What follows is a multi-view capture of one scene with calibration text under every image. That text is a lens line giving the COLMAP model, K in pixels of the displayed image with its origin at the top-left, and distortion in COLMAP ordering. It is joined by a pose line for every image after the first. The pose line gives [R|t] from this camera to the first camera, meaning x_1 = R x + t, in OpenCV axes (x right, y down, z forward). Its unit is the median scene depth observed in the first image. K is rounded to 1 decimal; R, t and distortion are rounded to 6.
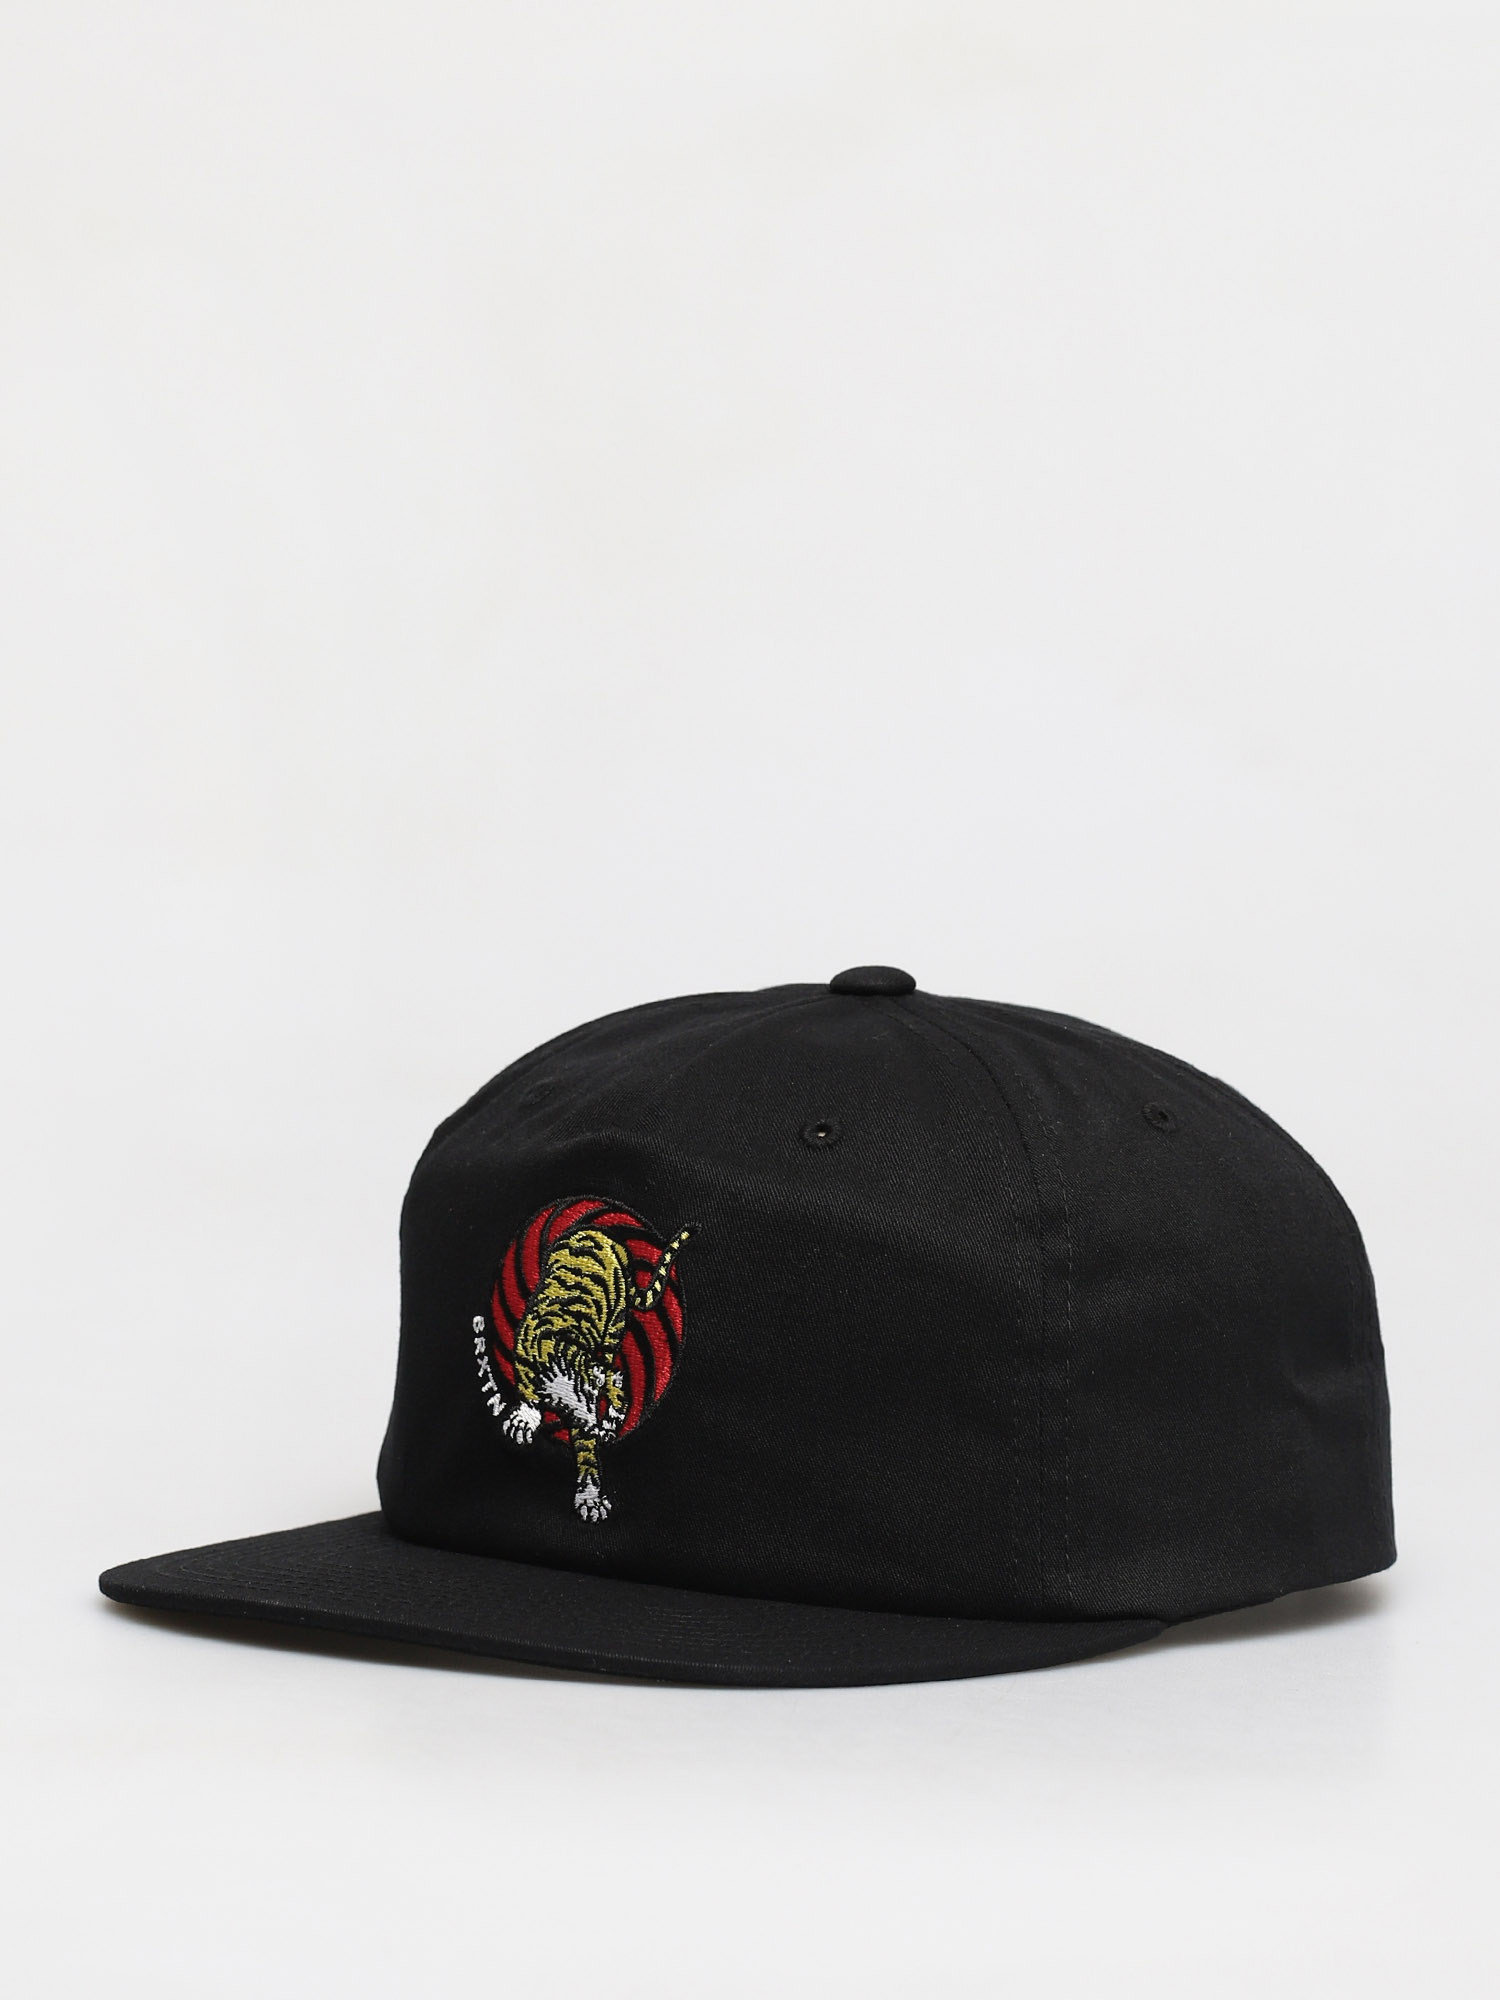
lens RADIAL K [[5657.2, 0, 750.0], [0, 5657.2, 999.3], [0, 0, 1]] dist [-0.158466, 0.000000]
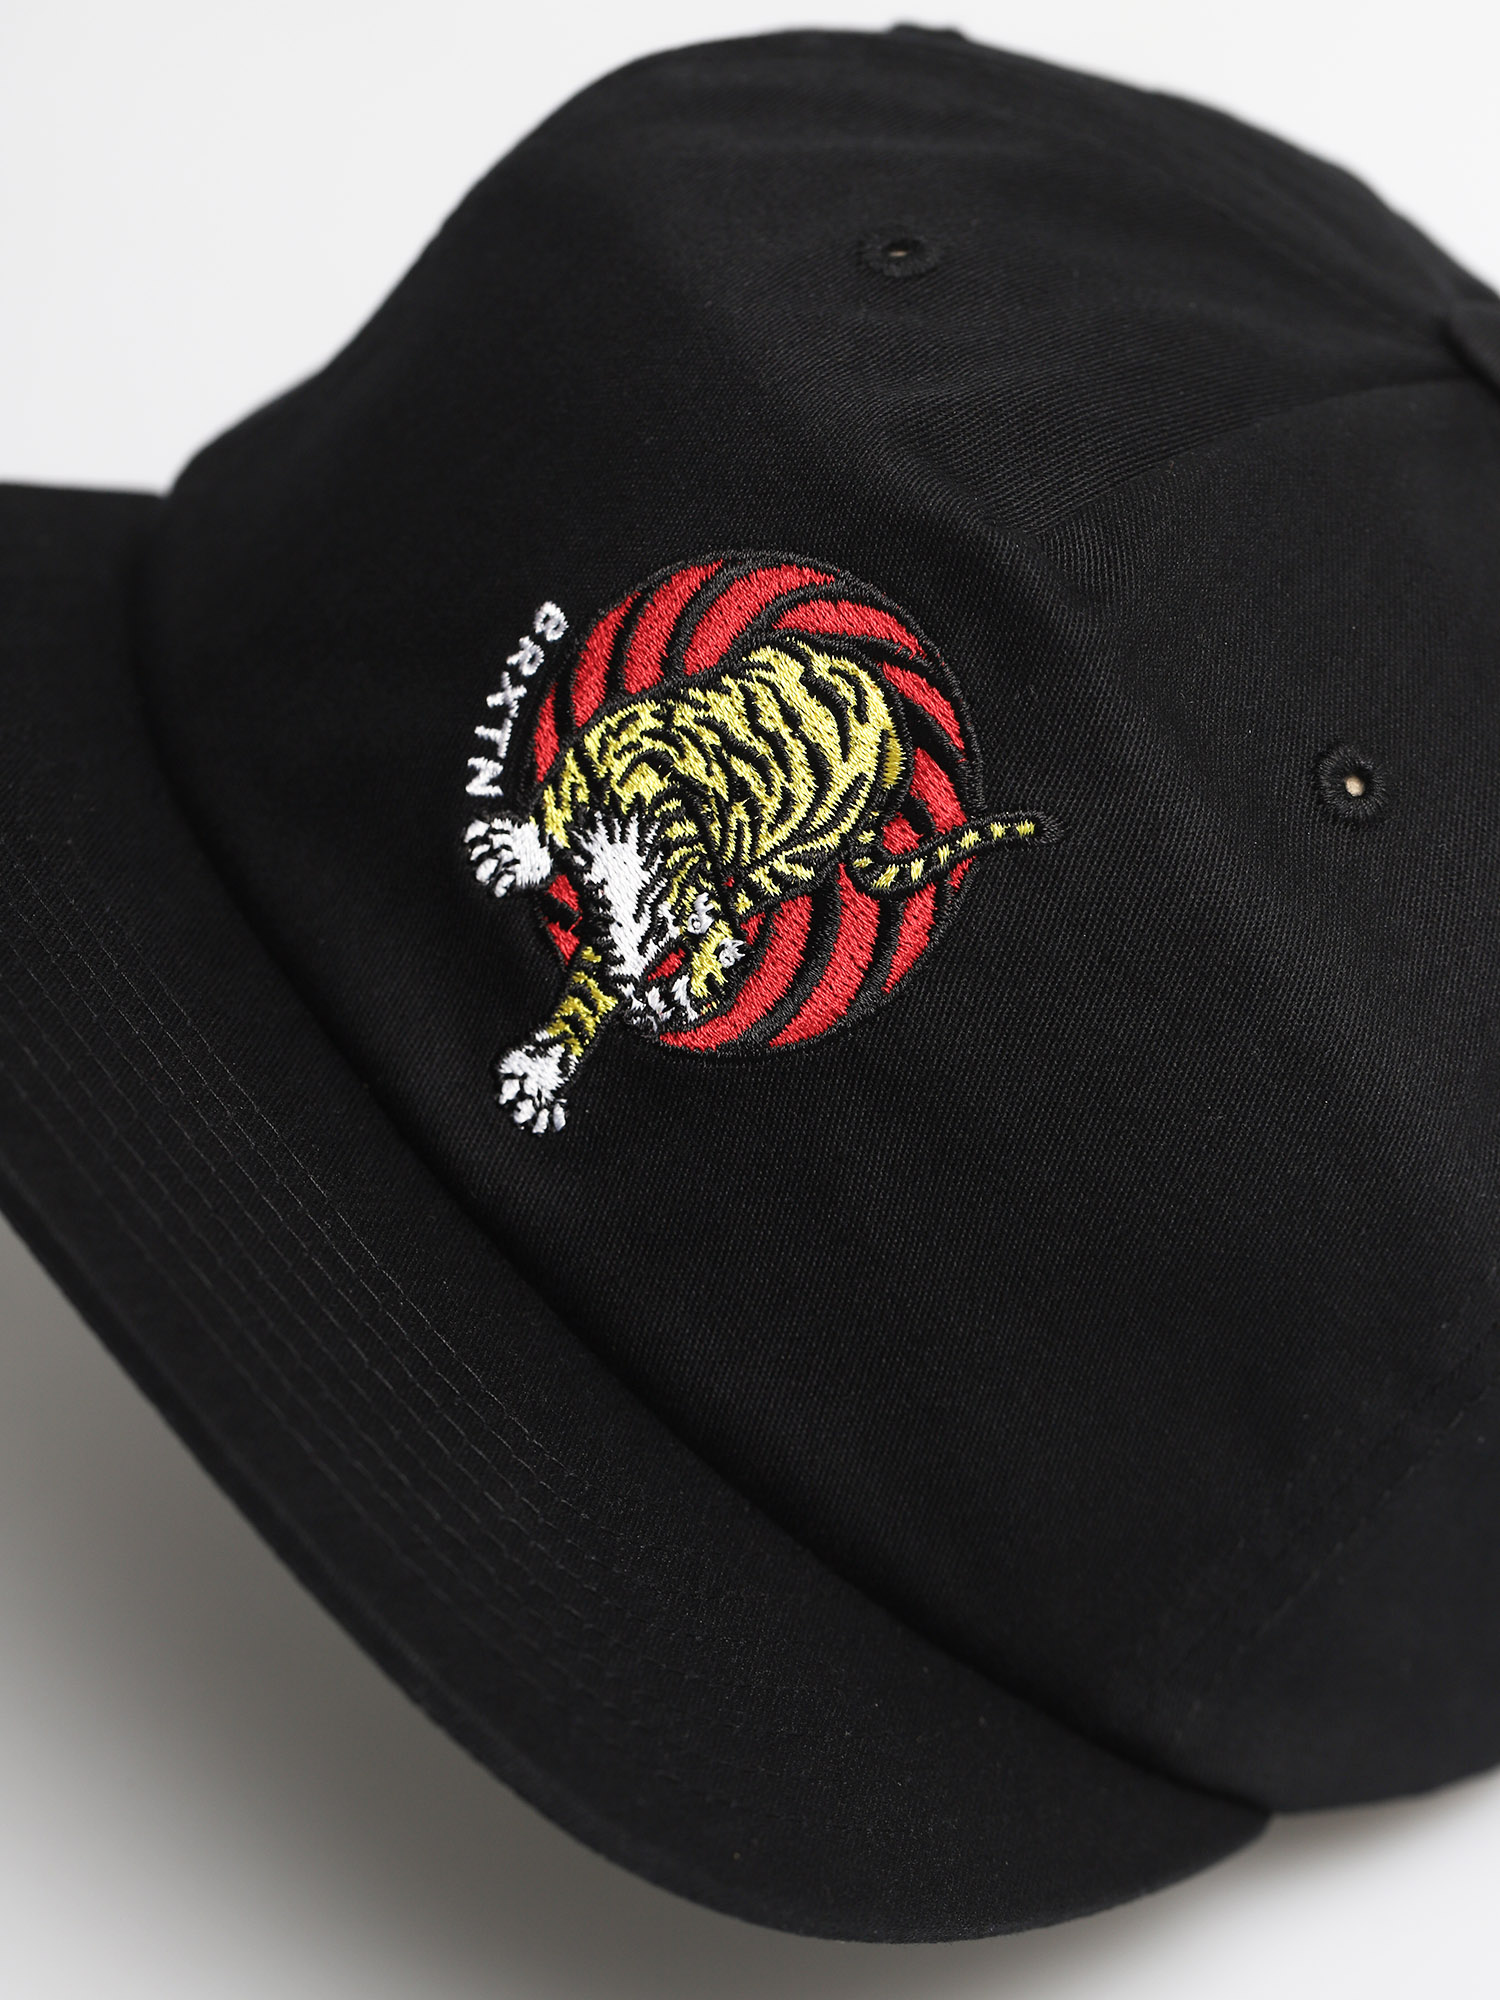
lens RADIAL K [[5657.2, 0, 750.6], [0, 5657.2, 999.6], [0, 0, 1]] dist [-0.158466, 0.000000]
pose [[0.792767, 0.559038, 0.242891, -0.139185], [-0.608375, 0.750197, 0.259008, -0.058590], [-0.037421, -0.353102, 0.934836, 0.533158]]
